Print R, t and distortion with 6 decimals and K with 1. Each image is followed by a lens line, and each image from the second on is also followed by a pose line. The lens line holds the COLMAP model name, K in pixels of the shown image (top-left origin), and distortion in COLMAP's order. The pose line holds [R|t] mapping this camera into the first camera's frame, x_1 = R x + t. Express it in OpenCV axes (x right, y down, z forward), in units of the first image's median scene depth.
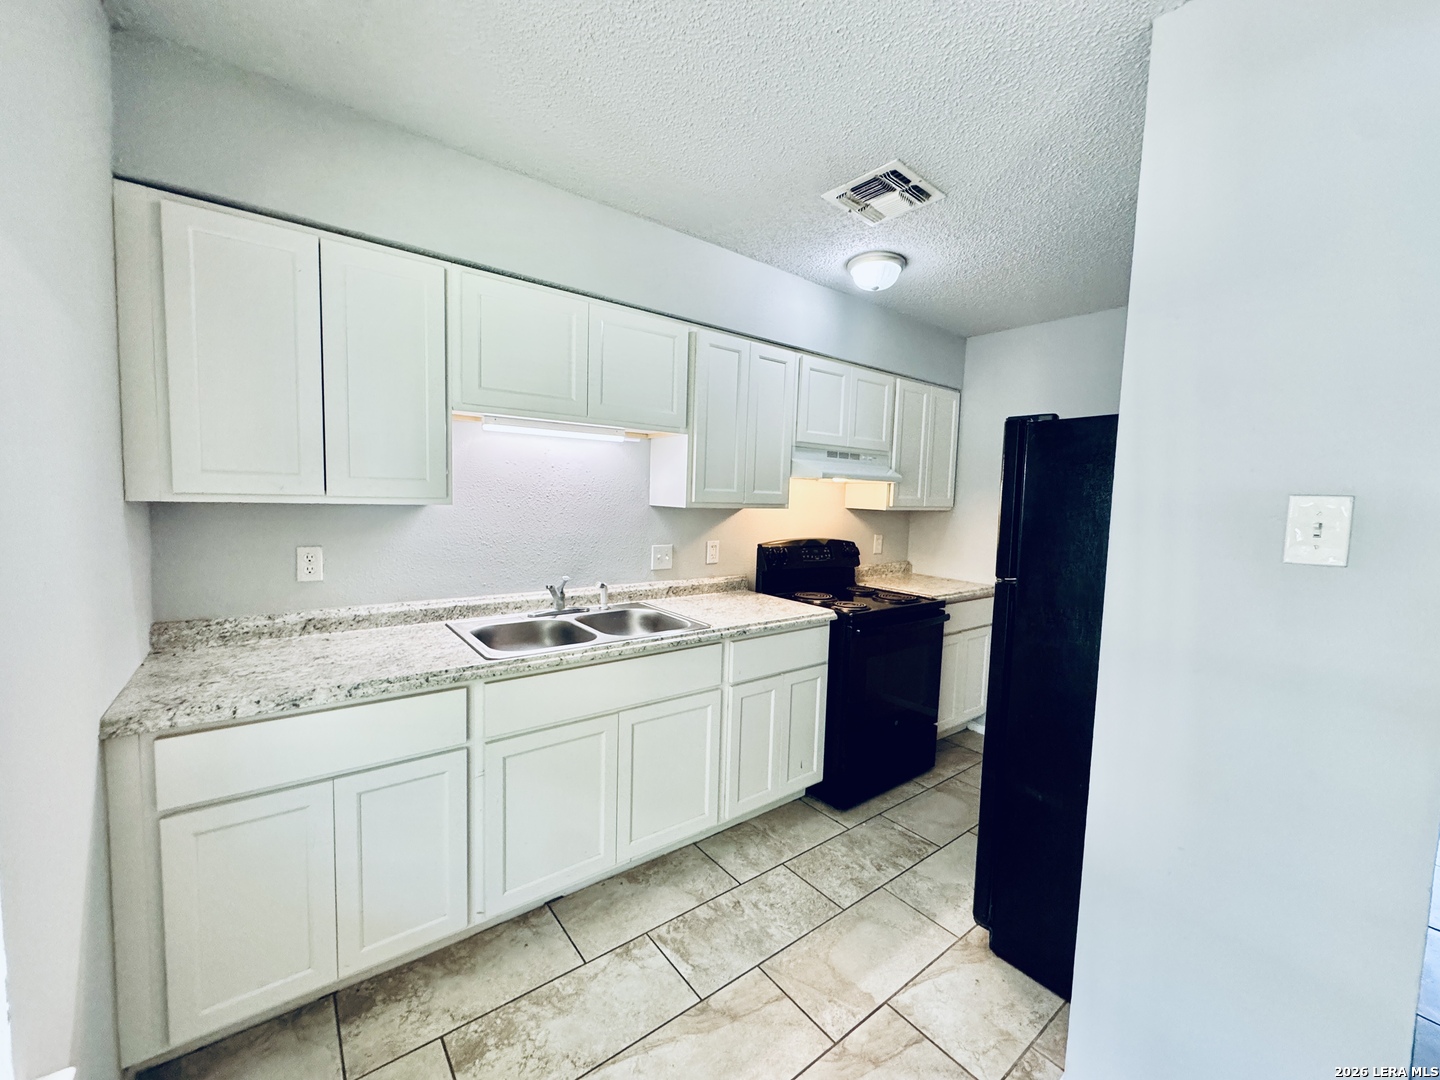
lens RADIAL K [[572.7, 0, 720.0], [0, 572.7, 540.0], [0, 0, 1]] dist [-0.007110, -0.000306]
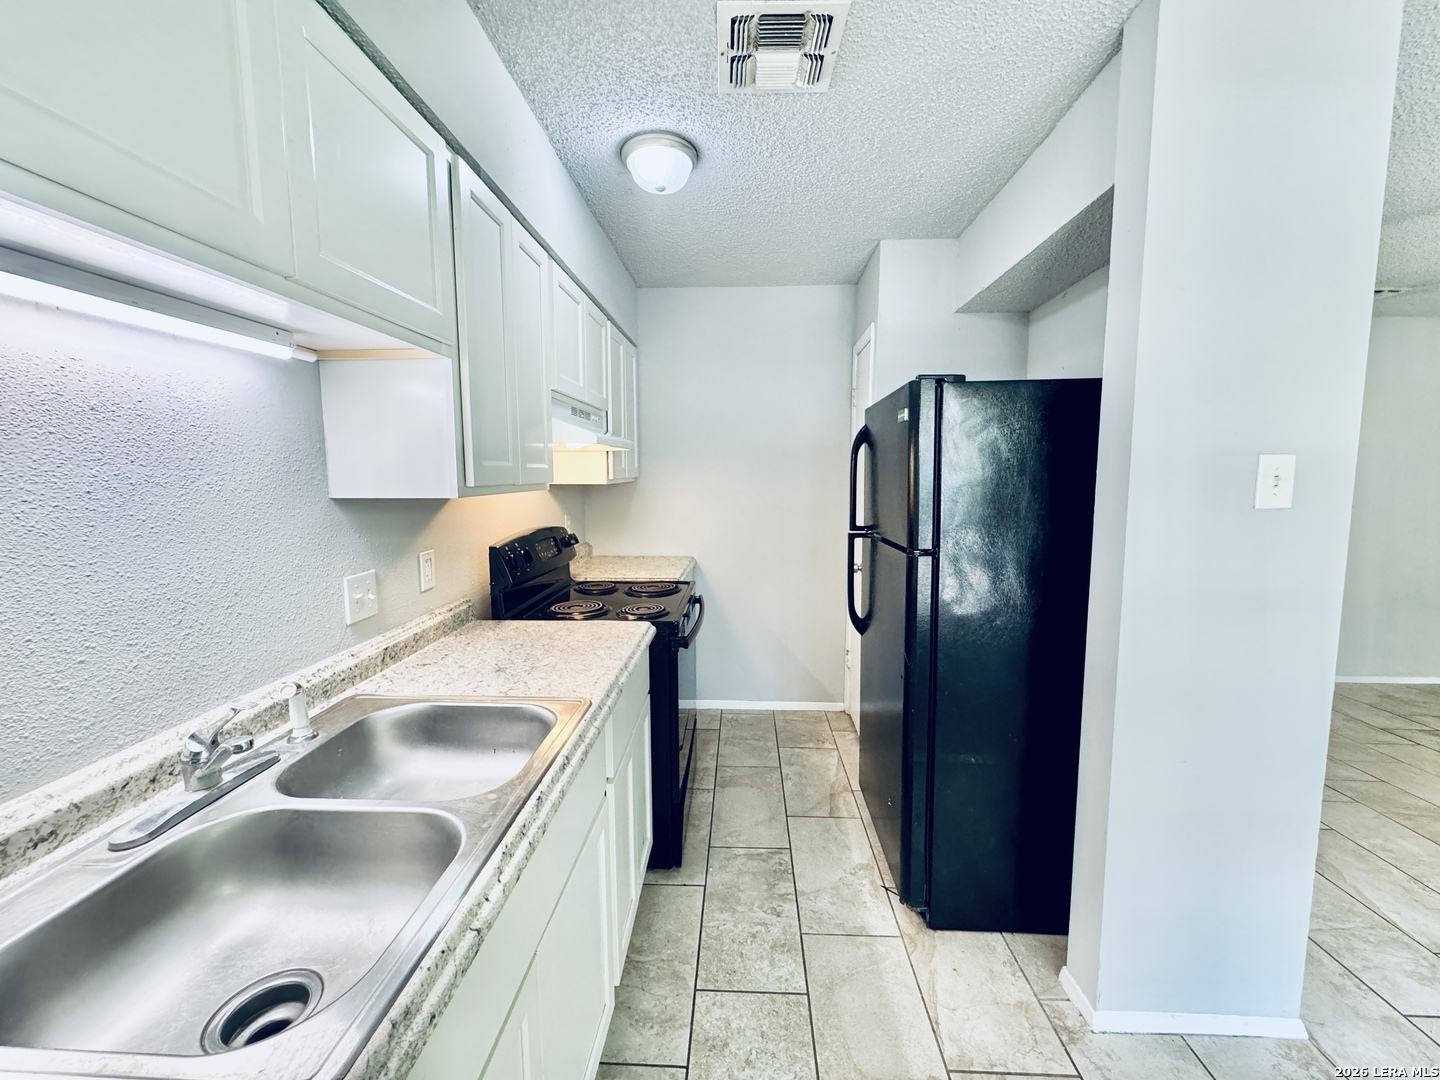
lens RADIAL K [[574.6, 0, 720.0], [0, 574.6, 540.0], [0, 0, 1]] dist [-0.002034, -0.000351]
pose [[0.648540, -0.123223, 0.751140, -0.338570], [0.085022, 0.992361, 0.089386, -0.049111], [-0.756417, 0.005893, 0.654063, 0.509131]]
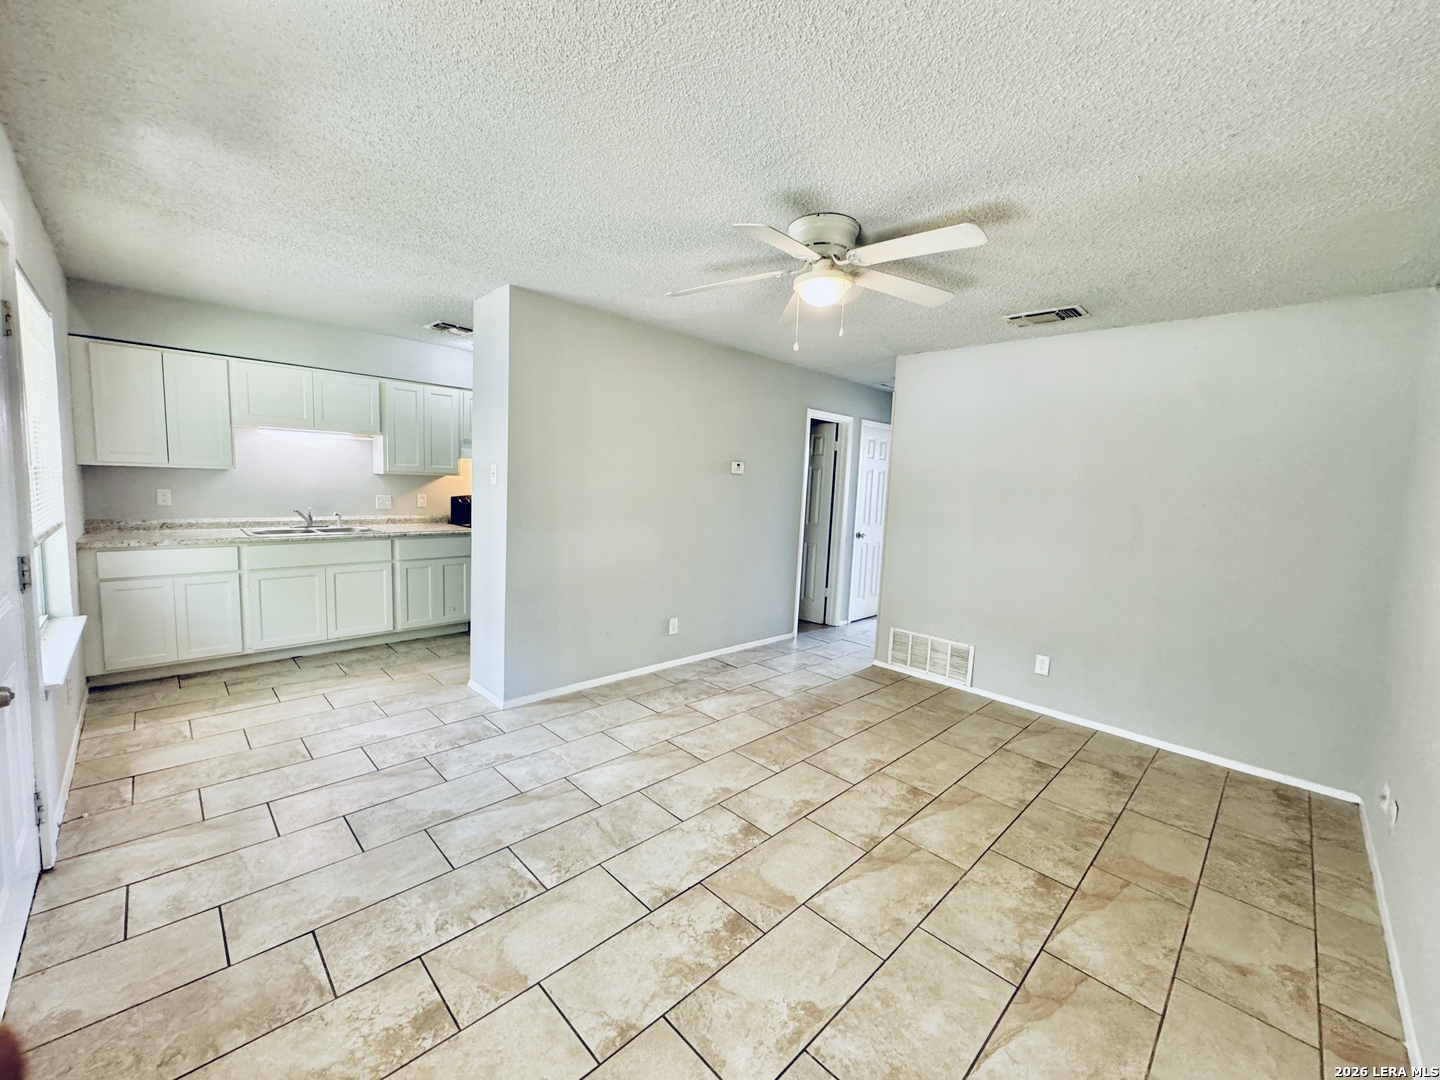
lens RADIAL K [[574.6, 0, 720.0], [0, 574.6, 540.0], [0, 0, 1]] dist [-0.002034, -0.000351]
pose [[0.992186, -0.006369, 0.124603, 0.897274], [0.002947, 0.999614, 0.027634, 0.126563], [-0.124731, -0.027051, 0.991822, -1.157435]]
